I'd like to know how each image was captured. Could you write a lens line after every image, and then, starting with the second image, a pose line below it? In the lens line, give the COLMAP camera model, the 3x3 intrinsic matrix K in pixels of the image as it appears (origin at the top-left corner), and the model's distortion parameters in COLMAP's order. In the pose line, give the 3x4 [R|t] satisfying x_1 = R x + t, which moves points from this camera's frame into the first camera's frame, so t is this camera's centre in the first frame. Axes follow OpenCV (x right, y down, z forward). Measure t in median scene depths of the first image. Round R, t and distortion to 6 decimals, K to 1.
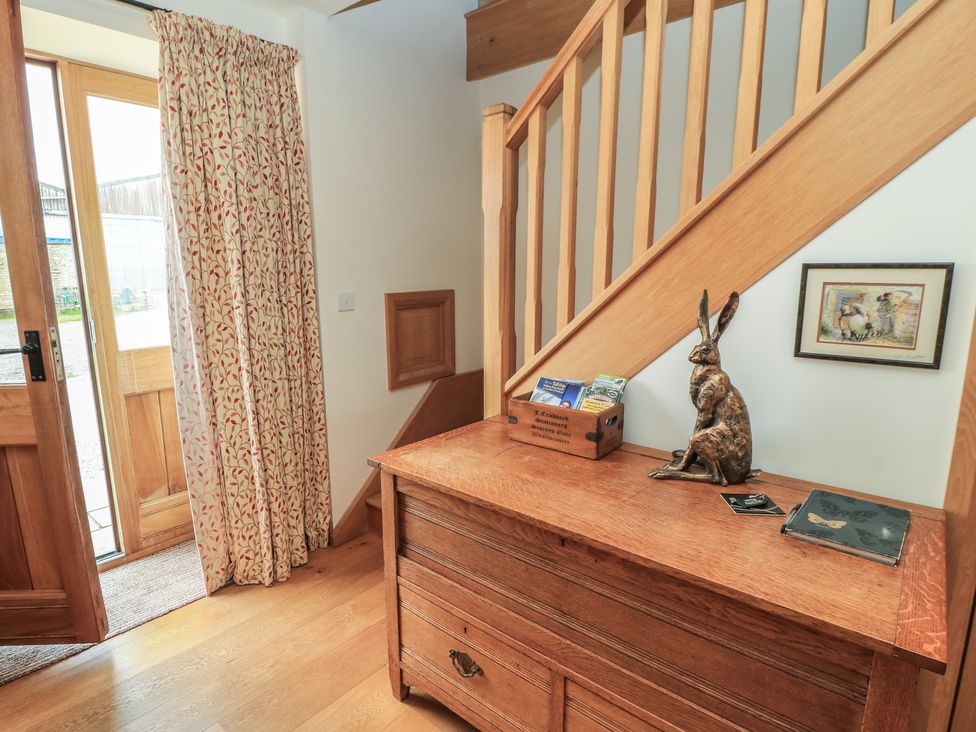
lens RADIAL K [[513.1, 0, 493.8], [0, 513.1, 365.8], [0, 0, 1]] dist [-0.020512, -0.006249]
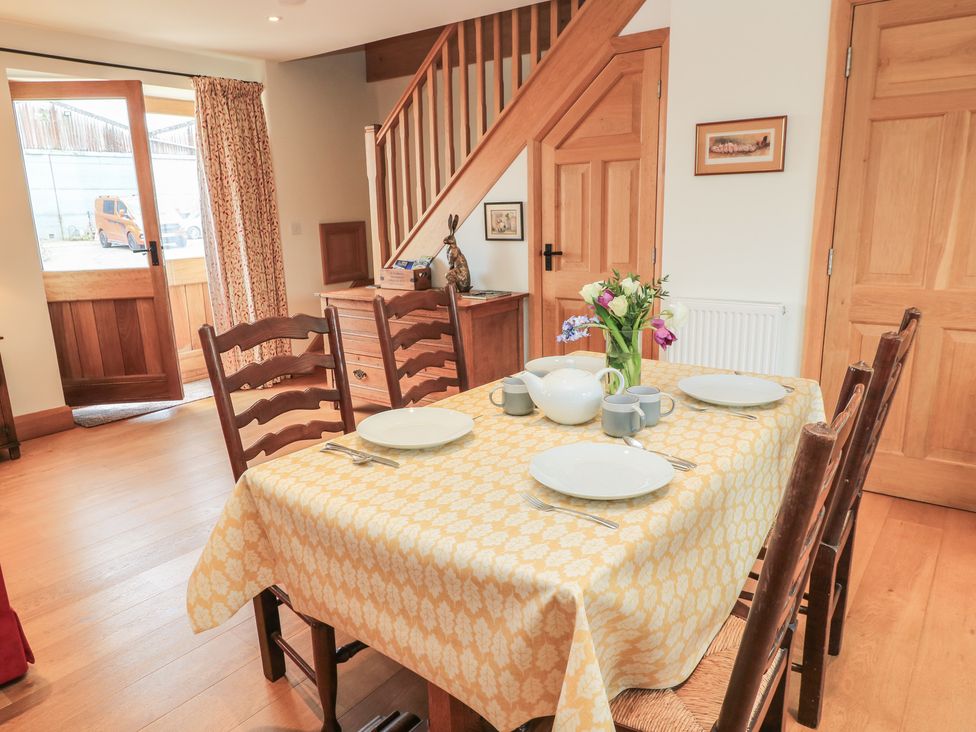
lens RADIAL K [[702.1, 0, 489.4], [0, 702.1, 368.4], [0, 0, 1]] dist [0.006239, 0.001300]
pose [[0.999116, -0.032039, 0.027233, 0.328591], [0.030715, 0.998388, 0.047733, 0.295888], [-0.028719, -0.046854, 0.998489, -1.640878]]
